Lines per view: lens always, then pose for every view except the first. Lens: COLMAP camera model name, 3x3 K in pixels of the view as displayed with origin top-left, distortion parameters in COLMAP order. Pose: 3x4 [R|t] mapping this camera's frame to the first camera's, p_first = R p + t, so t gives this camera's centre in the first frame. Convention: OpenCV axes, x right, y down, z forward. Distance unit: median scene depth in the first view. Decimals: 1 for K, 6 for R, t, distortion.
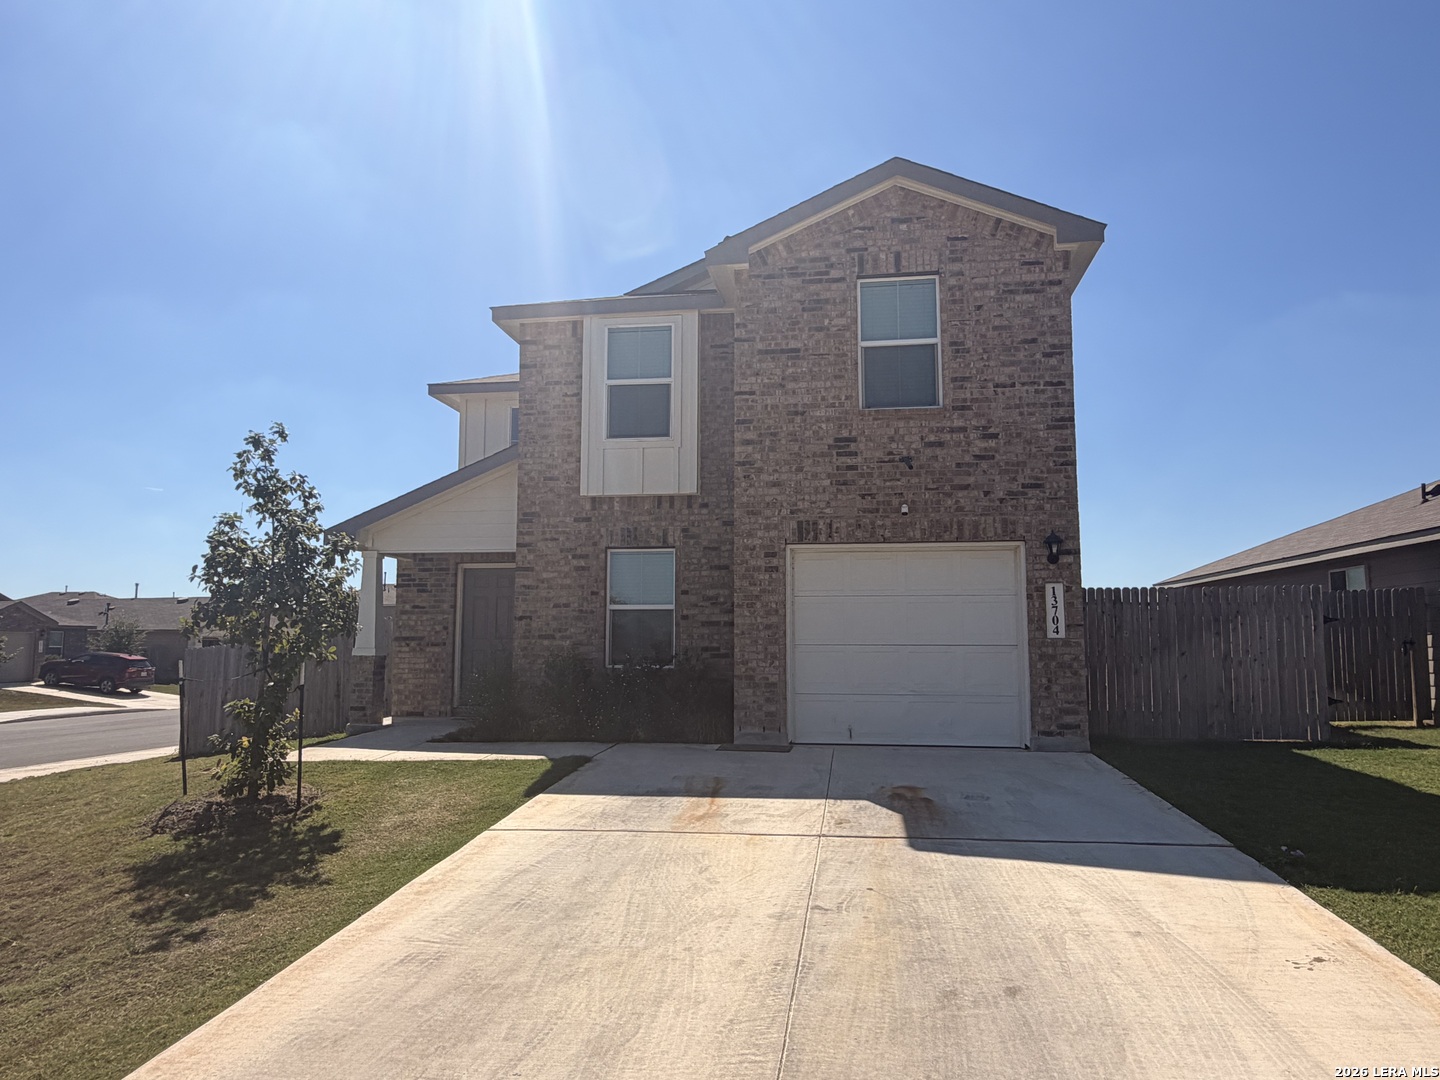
lens RADIAL K [[965.9, 0, 721.0], [0, 965.9, 548.6], [0, 0, 1]] dist [-0.000537, 0.004829]
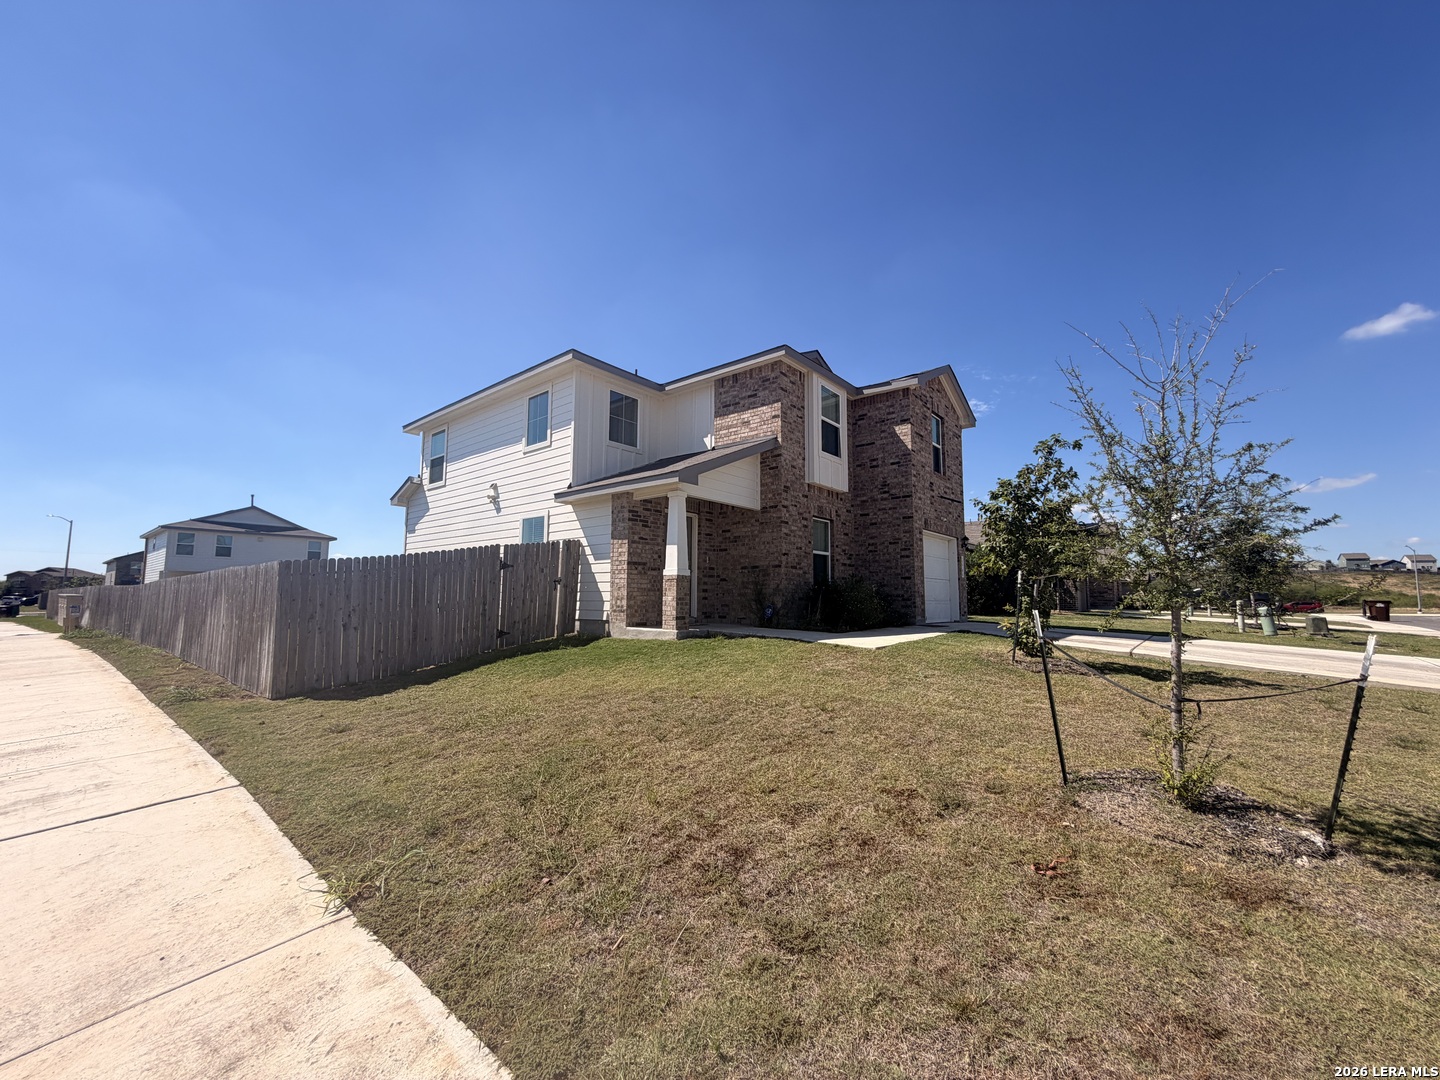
lens RADIAL K [[576.8, 0, 716.7], [0, 576.8, 541.7], [0, 0, 1]] dist [0.000944, 0.000706]
pose [[0.527395, 0.086199, 0.845236, -1.217515], [-0.095285, 0.994565, -0.041973, 0.118595], [-0.844260, -0.058402, 0.532742, 0.715616]]
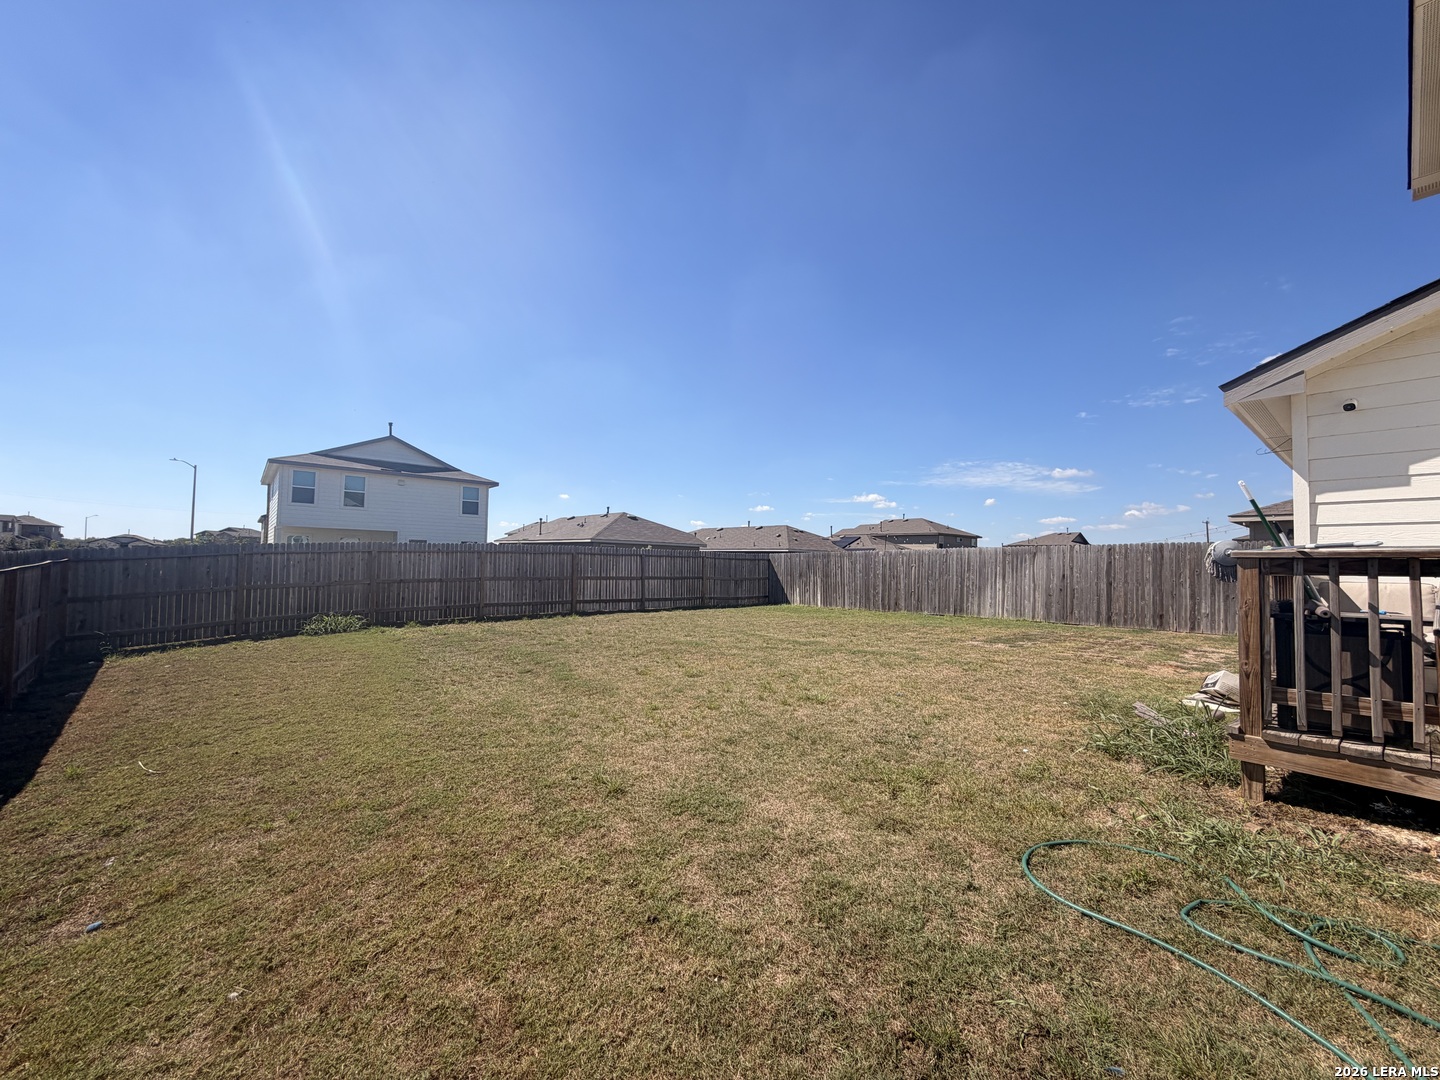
lens RADIAL K [[576.8, 0, 721.5], [0, 576.8, 540.5], [0, 0, 1]] dist [0.000944, 0.000706]
pose [[0.687355, 0.025077, 0.725888, -0.526736], [-0.084232, 0.995413, 0.045373, 0.250940], [-0.721420, -0.092331, 0.686315, 2.302748]]
